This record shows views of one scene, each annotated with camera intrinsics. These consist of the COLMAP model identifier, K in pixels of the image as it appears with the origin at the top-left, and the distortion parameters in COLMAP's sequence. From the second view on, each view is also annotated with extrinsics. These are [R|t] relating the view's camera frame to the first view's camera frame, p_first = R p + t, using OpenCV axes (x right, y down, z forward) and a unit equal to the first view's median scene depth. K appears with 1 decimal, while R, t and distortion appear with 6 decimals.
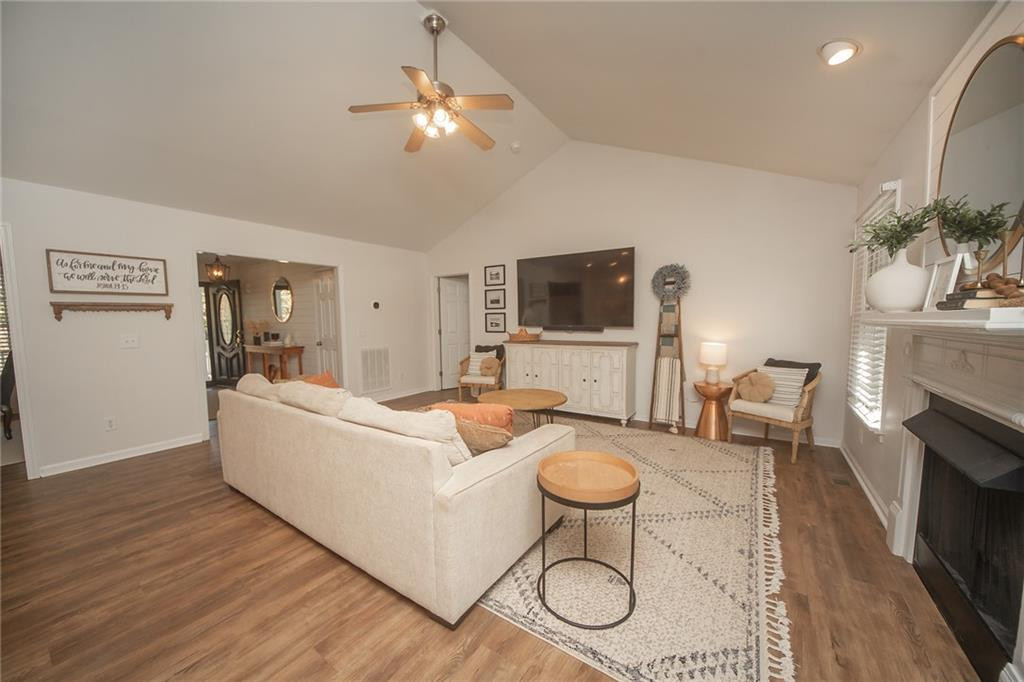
lens RADIAL K [[375.5, 0, 507.6], [0, 375.5, 347.5], [0, 0, 1]] dist [-0.014209, 0.000004]
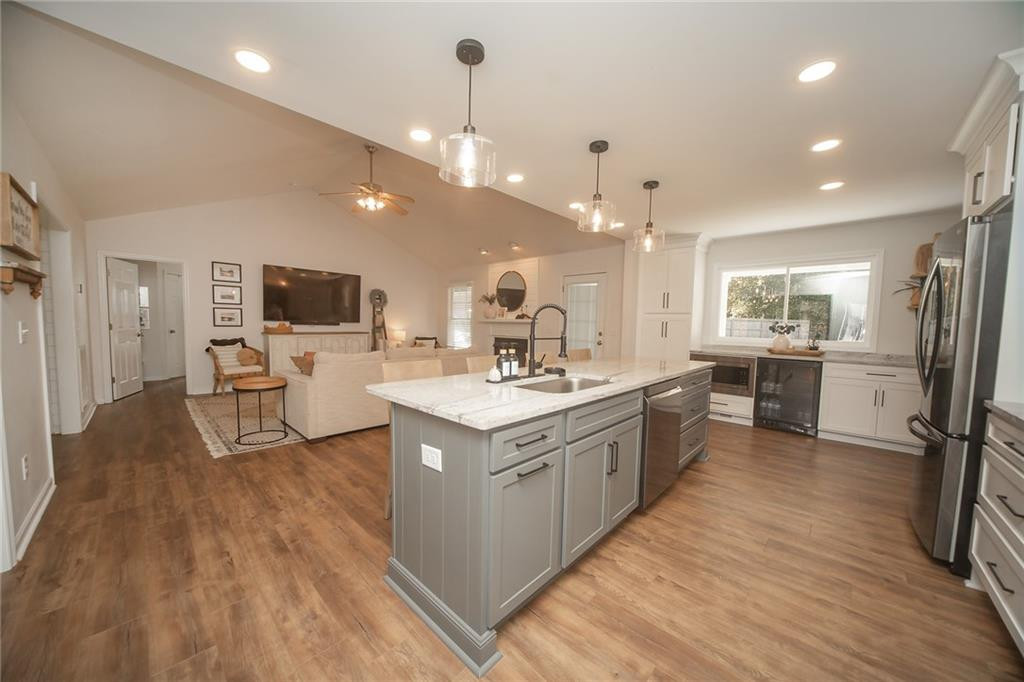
lens RADIAL K [[358.0, 0, 509.9], [0, 358.0, 345.8], [0, 0, 1]] dist [-0.014533, 0.000204]
pose [[0.157736, -0.049607, 0.986235, -1.531787], [0.054558, 0.997650, 0.041455, 0.027977], [-0.985973, 0.047268, 0.160071, 0.108282]]
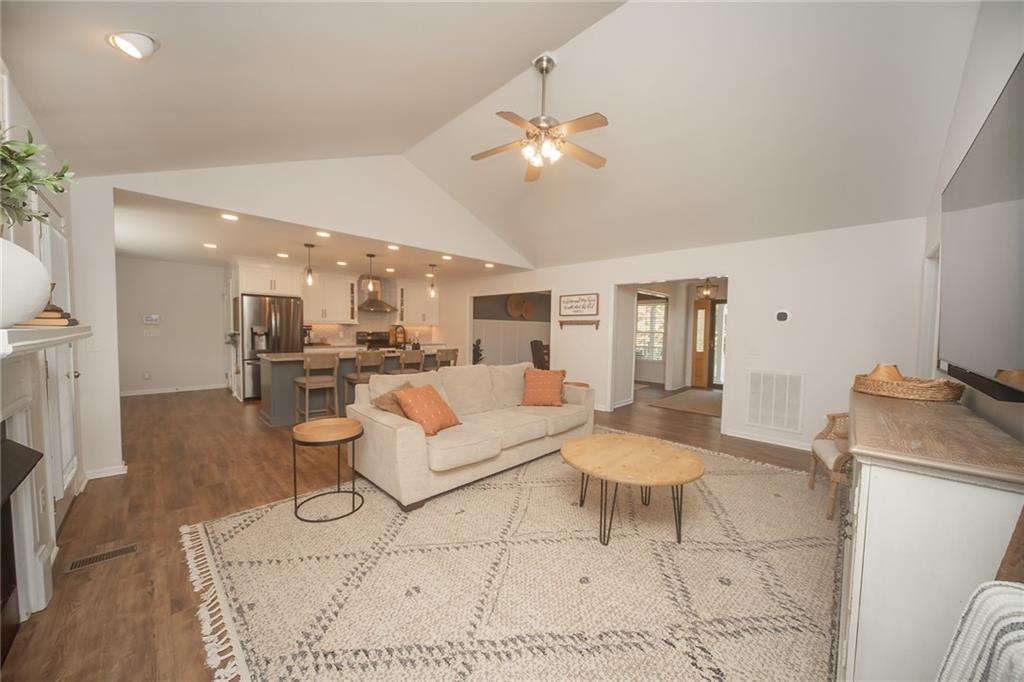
lens RADIAL K [[358.0, 0, 509.9], [0, 358.0, 345.8], [0, 0, 1]] dist [-0.014533, 0.000204]
pose [[-0.185236, 0.056087, -0.981092, 0.783010], [-0.090278, 0.993177, 0.073823, -0.096725], [0.978538, 0.102245, -0.178909, 1.018494]]
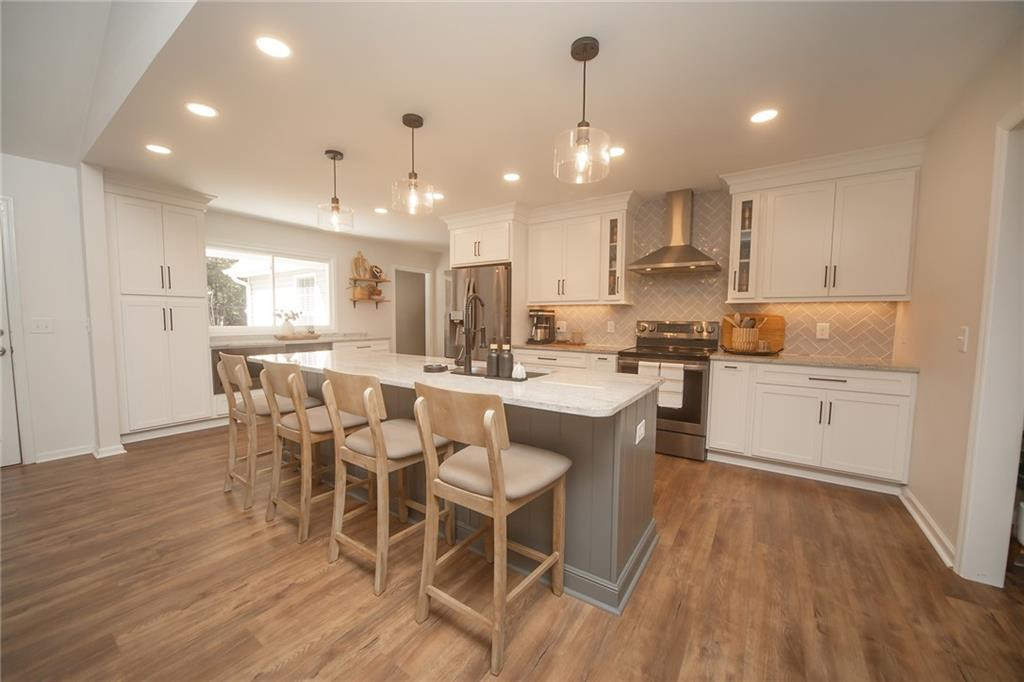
lens RADIAL K [[375.5, 0, 507.6], [0, 375.5, 347.5], [0, 0, 1]] dist [-0.014209, 0.000004]
pose [[-0.999968, 0.001423, 0.007853, -0.951347], [0.002612, 0.988147, 0.153487, -0.024722], [-0.007542, 0.153503, -0.988119, 0.776297]]
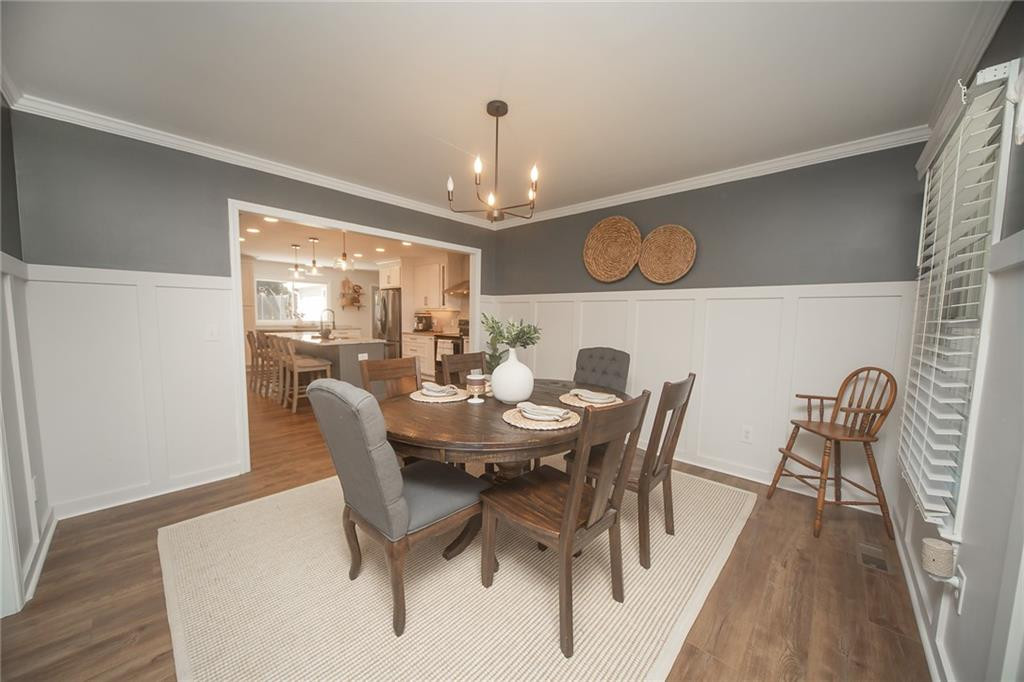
lens RADIAL K [[358.0, 0, 509.9], [0, 358.0, 345.8], [0, 0, 1]] dist [-0.014533, 0.000204]
pose [[-0.988778, -0.017792, 0.148331, -1.954848], [0.005998, 0.987354, 0.158416, -0.103574], [-0.149274, 0.157528, -0.976167, 1.626759]]
